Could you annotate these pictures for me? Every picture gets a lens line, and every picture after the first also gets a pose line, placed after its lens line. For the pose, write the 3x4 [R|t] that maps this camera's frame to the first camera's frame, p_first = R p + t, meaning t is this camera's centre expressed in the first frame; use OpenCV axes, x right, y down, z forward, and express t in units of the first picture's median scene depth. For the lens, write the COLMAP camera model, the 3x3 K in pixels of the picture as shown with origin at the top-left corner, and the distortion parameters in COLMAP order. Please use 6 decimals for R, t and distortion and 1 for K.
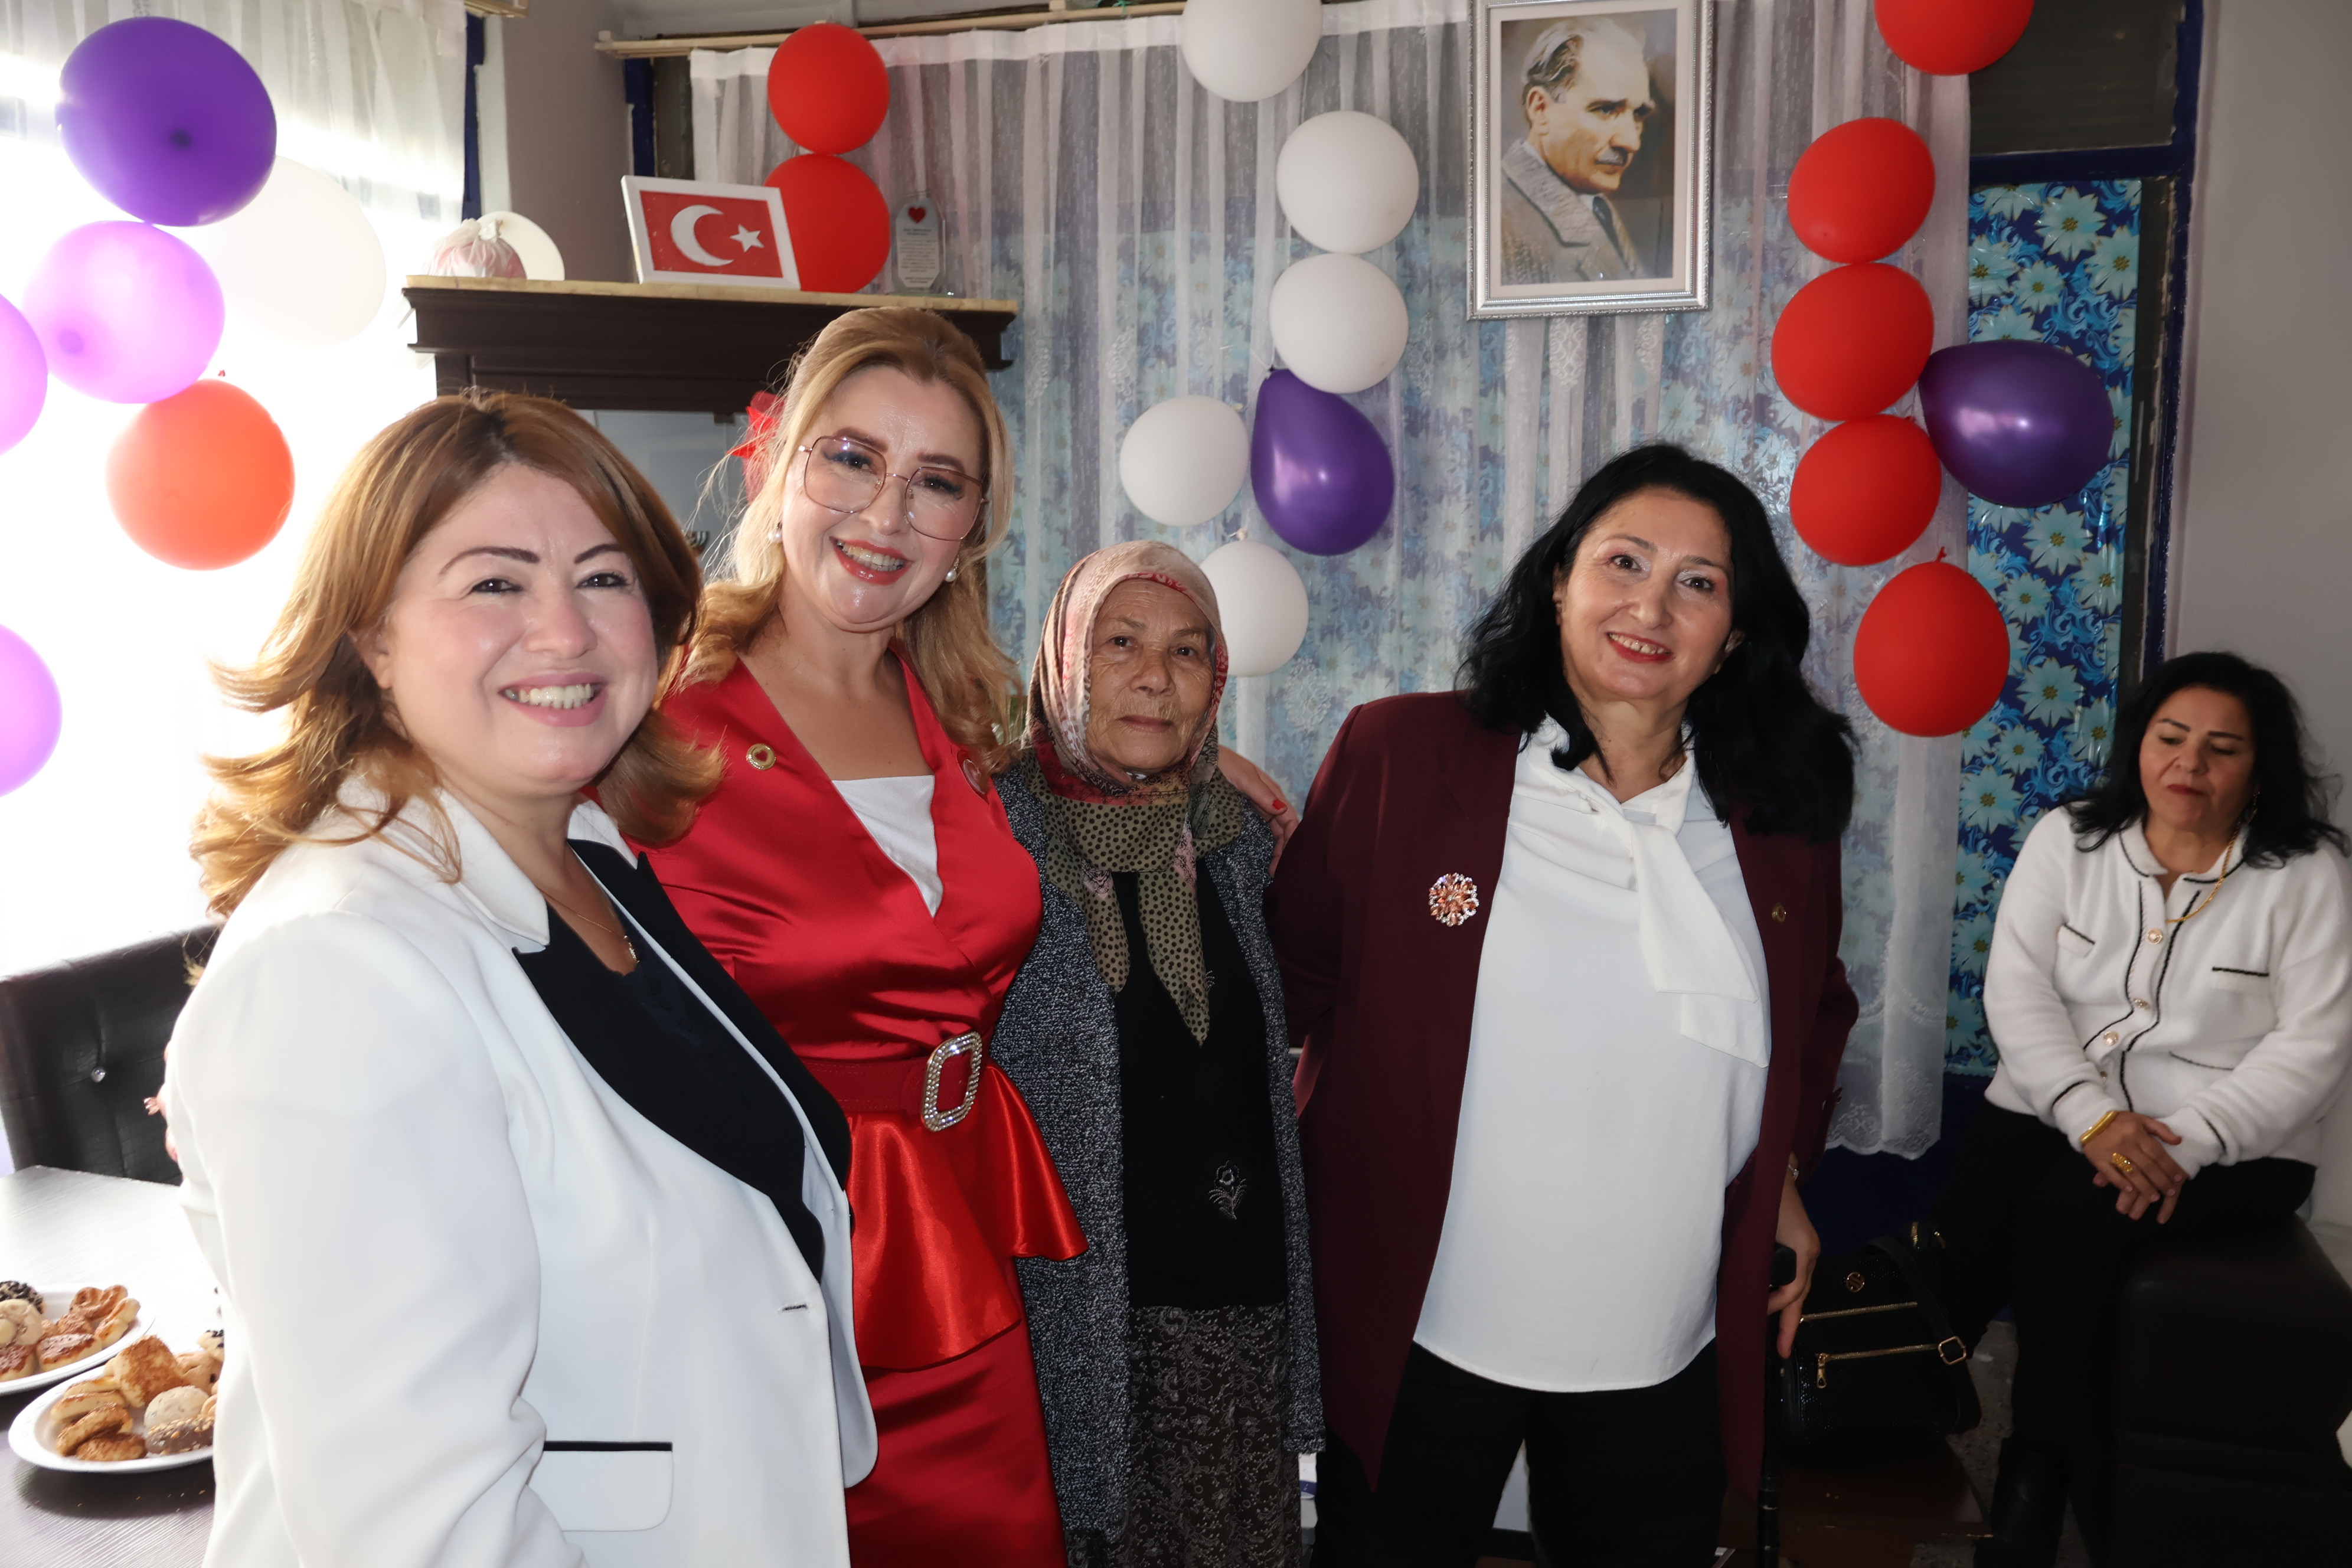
lens RADIAL K [[1985.8, 0, 1176.0], [0, 1985.8, 784.0], [0, 0, 1]] dist [0.000270, 0.001838]
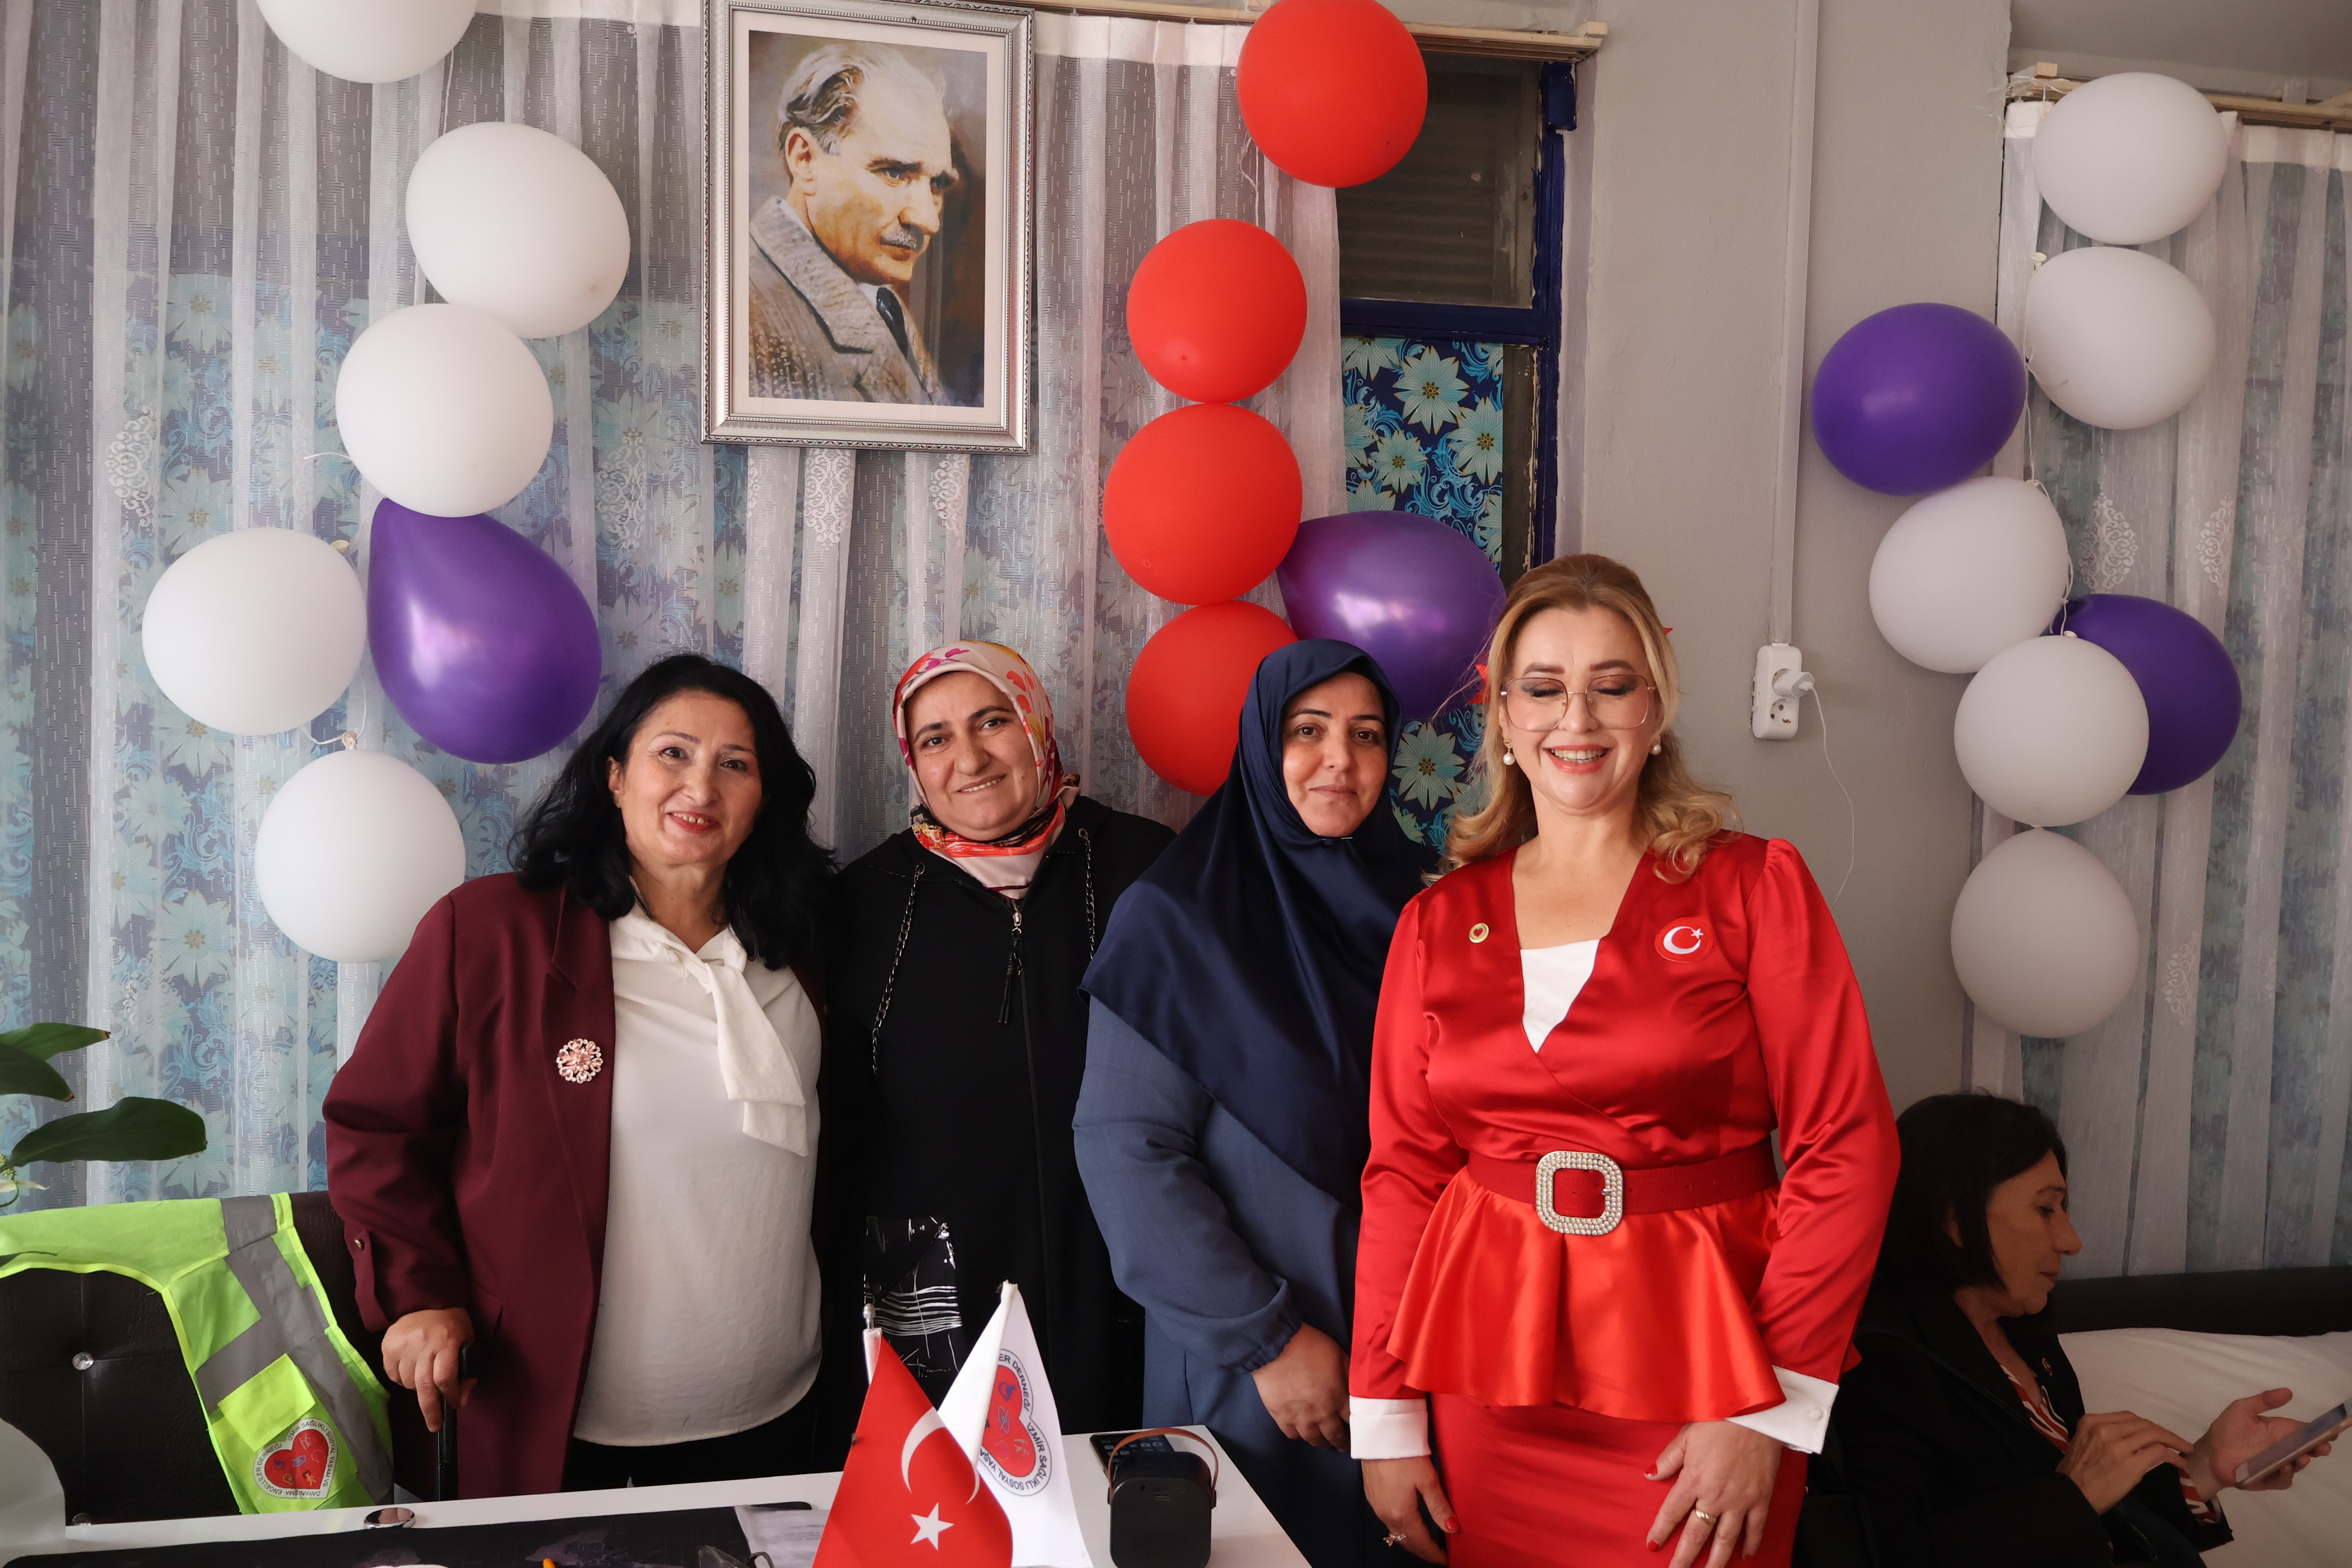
lens RADIAL K [[1940.4, 0, 1176.0], [0, 1940.4, 784.0], [0, 0, 1]] dist [-0.002336, 0.018225]
pose [[0.889447, 0.009030, 0.456949, -0.015060], [0.038329, 0.994809, -0.094266, -0.044547], [-0.455429, 0.101359, 0.884484, 0.342562]]
